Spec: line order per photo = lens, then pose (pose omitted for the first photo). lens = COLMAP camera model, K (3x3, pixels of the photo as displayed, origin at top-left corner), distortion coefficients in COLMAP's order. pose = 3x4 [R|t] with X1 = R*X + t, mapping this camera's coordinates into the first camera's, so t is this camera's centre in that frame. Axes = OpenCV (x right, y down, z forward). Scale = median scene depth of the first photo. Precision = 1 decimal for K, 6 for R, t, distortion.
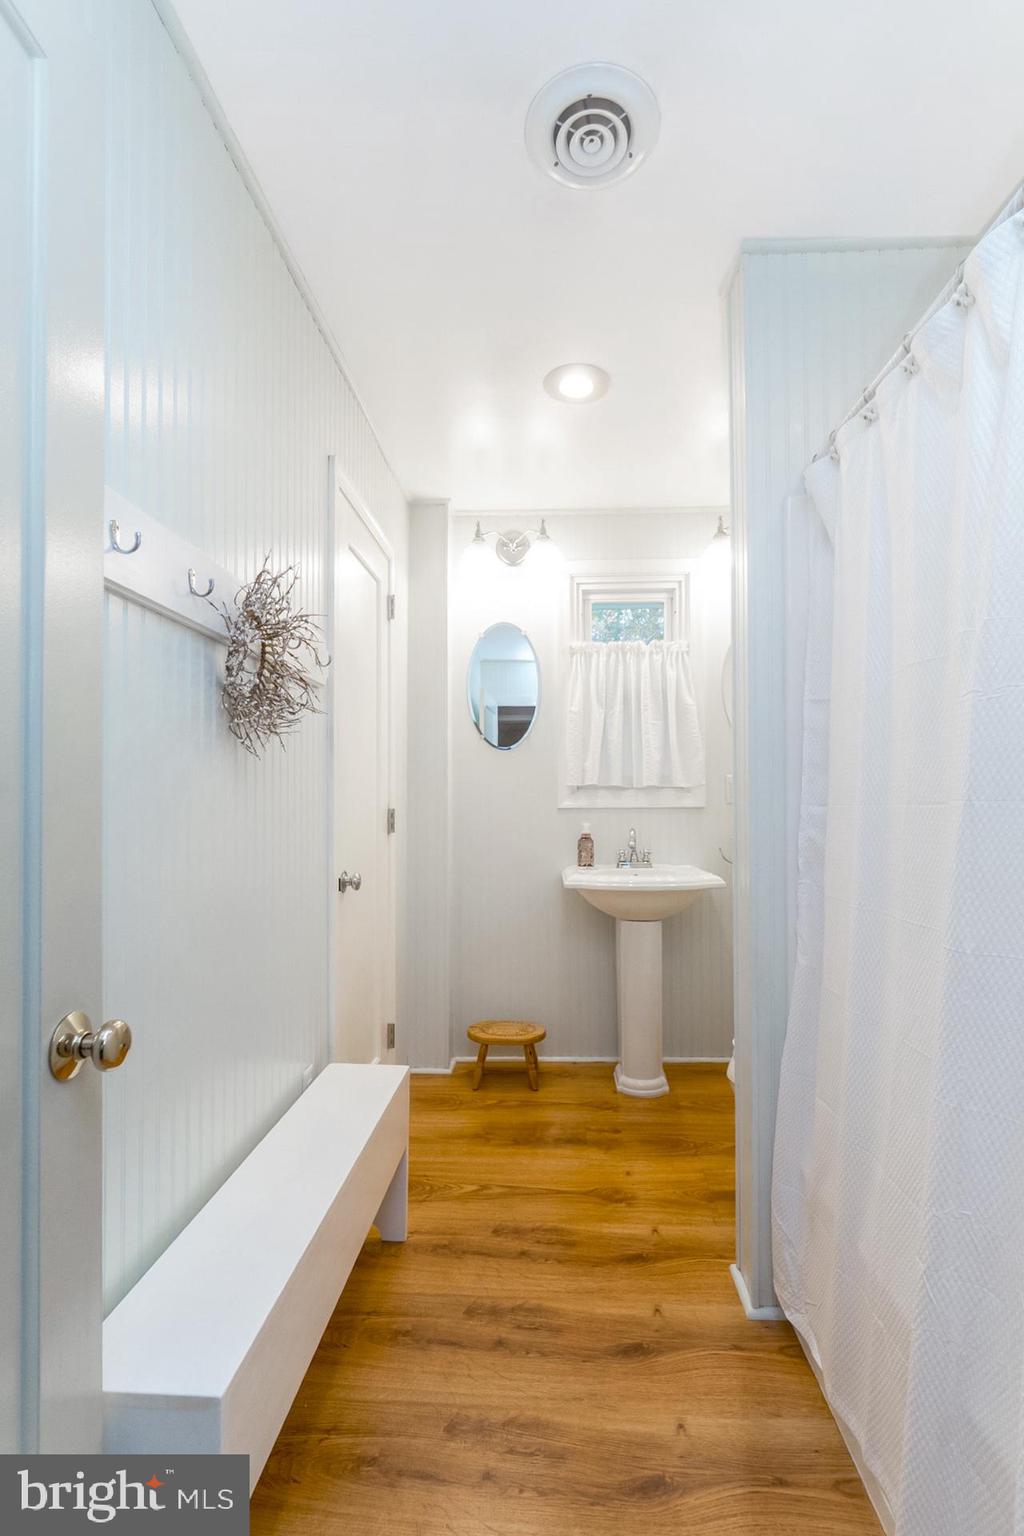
lens RADIAL K [[682.6, 0, 509.1], [0, 682.6, 761.8], [0, 0, 1]] dist [-0.011640, 0.000035]
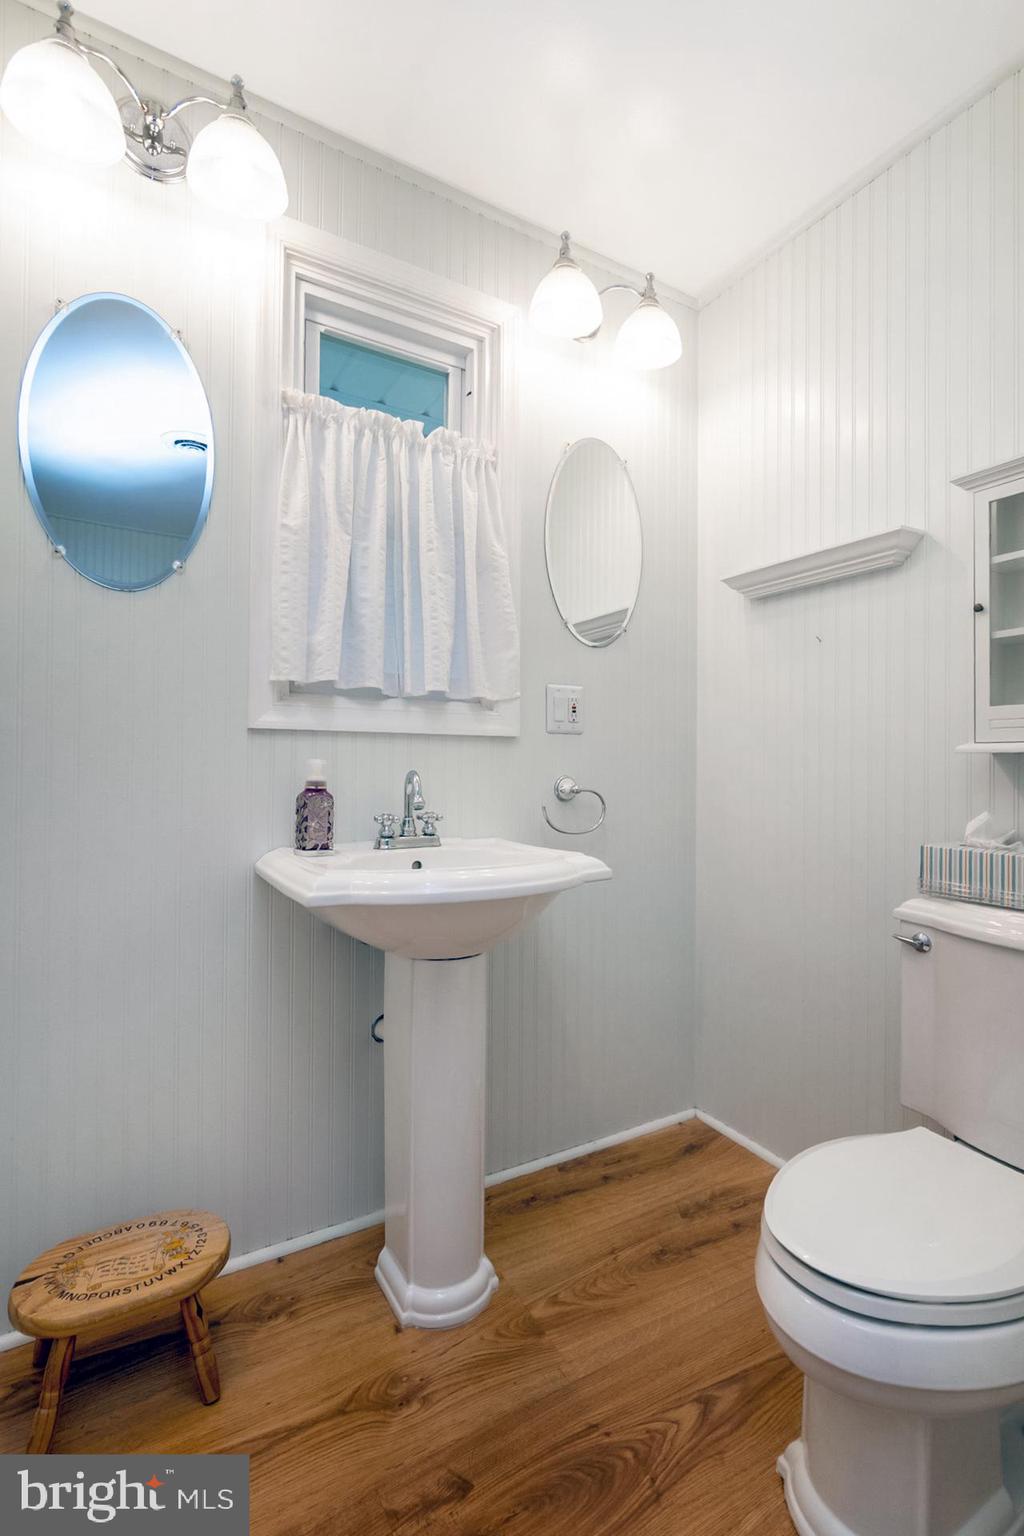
lens RADIAL K [[682.6, 0, 509.1], [0, 682.6, 761.8], [0, 0, 1]] dist [-0.011640, 0.000035]
pose [[0.840692, 0.013802, 0.541338, -0.031993], [-0.042905, 0.998230, 0.041180, 0.064083], [-0.539811, -0.057845, 0.839796, 0.511627]]
